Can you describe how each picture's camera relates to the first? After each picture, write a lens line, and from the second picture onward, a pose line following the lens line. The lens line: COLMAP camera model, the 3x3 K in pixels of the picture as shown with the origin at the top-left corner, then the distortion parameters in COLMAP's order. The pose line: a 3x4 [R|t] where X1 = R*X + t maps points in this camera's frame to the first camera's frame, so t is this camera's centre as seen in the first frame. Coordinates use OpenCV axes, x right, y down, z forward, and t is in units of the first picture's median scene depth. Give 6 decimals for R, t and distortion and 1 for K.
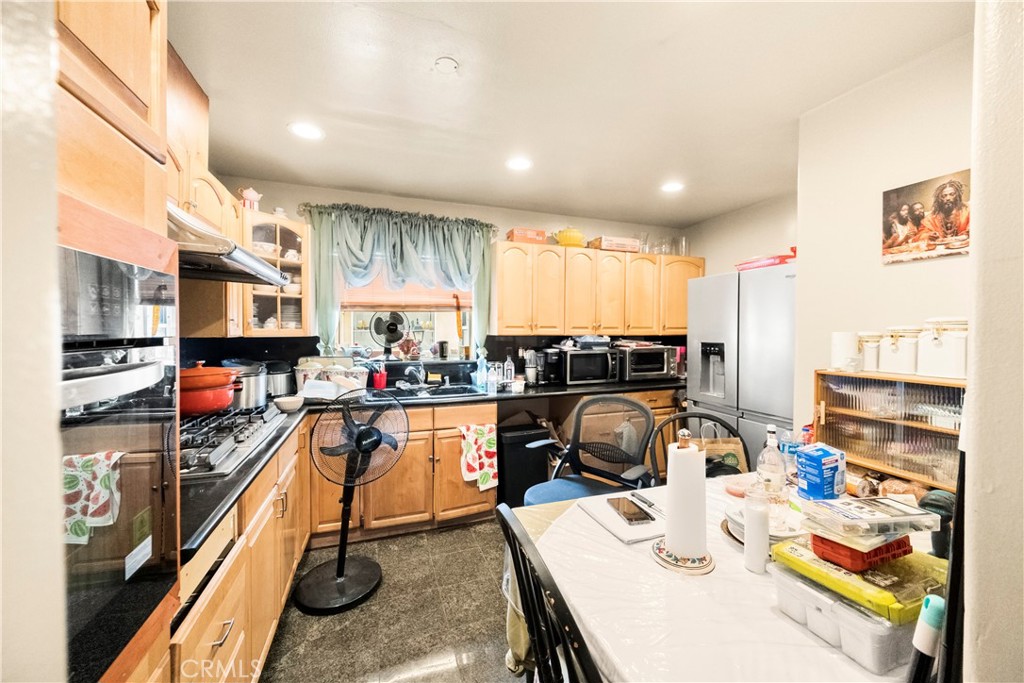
lens RADIAL K [[387.7, 0, 514.4], [0, 387.7, 334.2], [0, 0, 1]] dist [-0.000744, 0.000103]
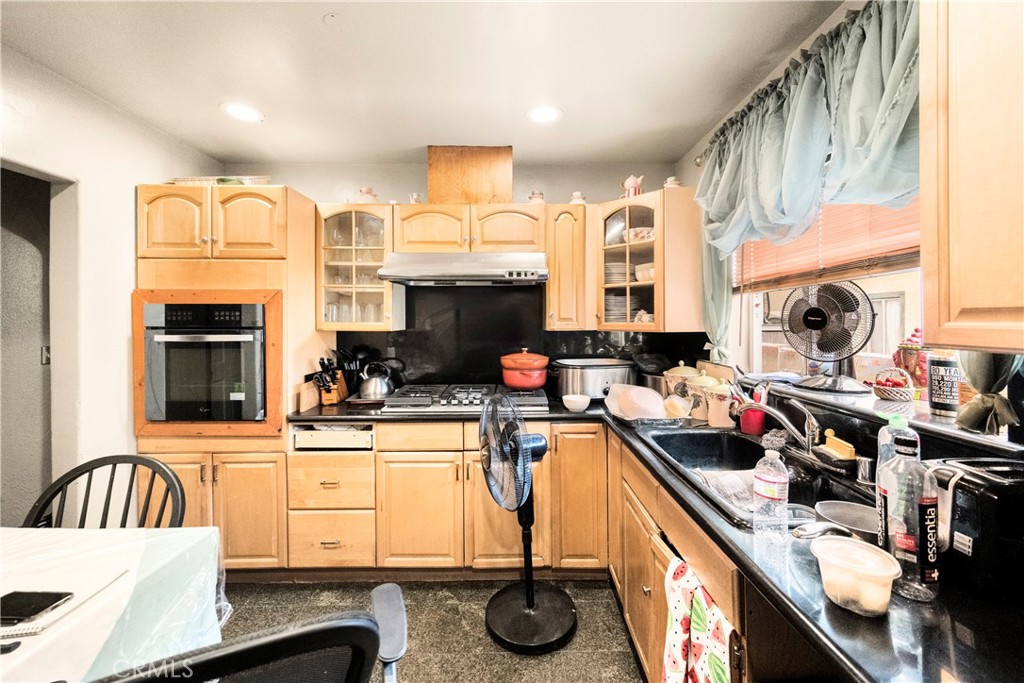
lens RADIAL K [[403.1, 0, 513.2], [0, 403.1, 323.6], [0, 0, 1]] dist [0.003688, -0.000028]
pose [[-0.330236, 0.002445, -0.943895, 0.320729], [-0.010011, 0.999931, 0.006093, -0.013615], [0.943845, 0.011462, -0.330188, 0.959912]]
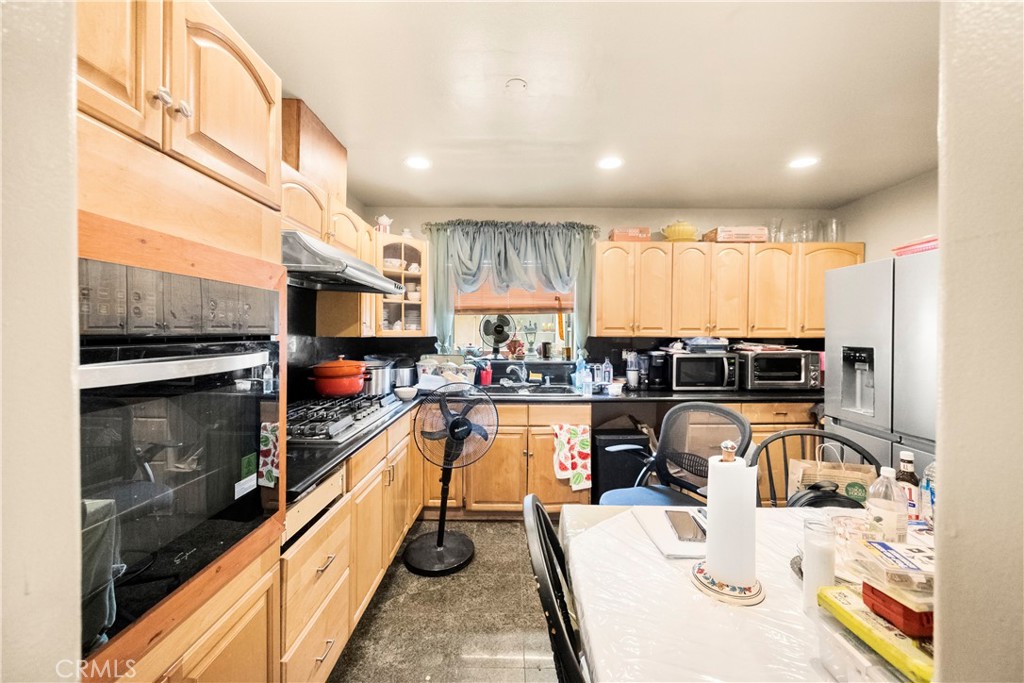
lens RADIAL K [[388.2, 0, 514.5], [0, 388.2, 332.8], [0, 0, 1]] dist [-0.000127, 0.000181]
pose [[0.940202, 0.001668, -0.340614, 0.112284], [-0.004529, 0.999961, -0.007605, 0.001593], [0.340588, 0.008693, 0.940172, -0.007259]]
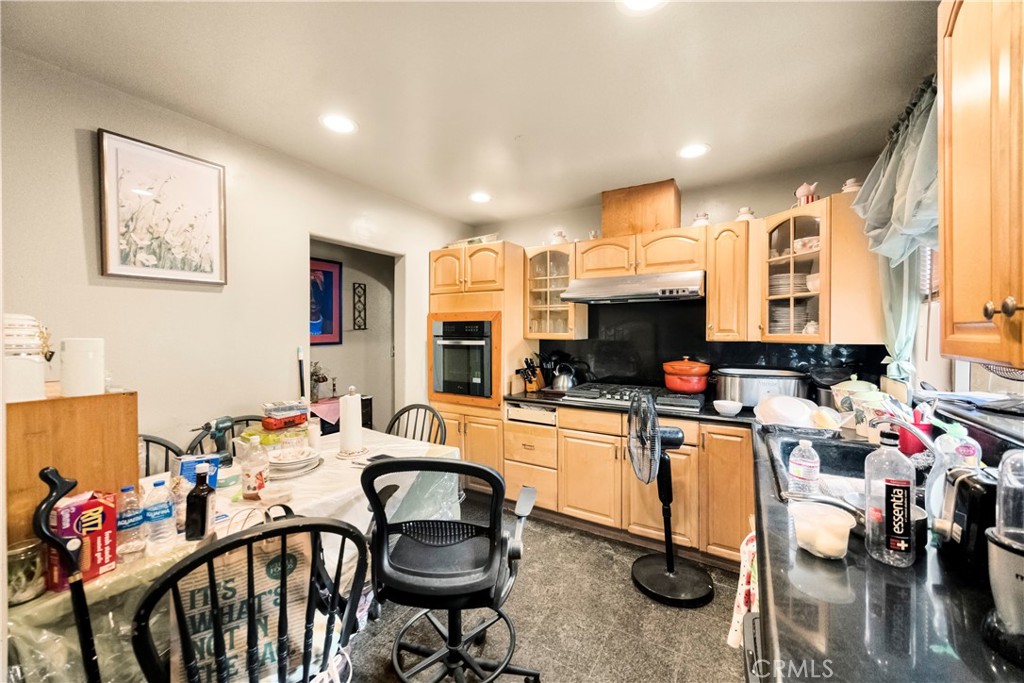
lens RADIAL K [[387.7, 0, 514.4], [0, 387.7, 334.2], [0, 0, 1]] dist [-0.000744, 0.000103]
pose [[-0.776184, 0.000442, -0.630506, 0.406583], [-0.009453, 0.999879, 0.012339, -0.017066], [0.630436, 0.015537, -0.776086, 1.171803]]
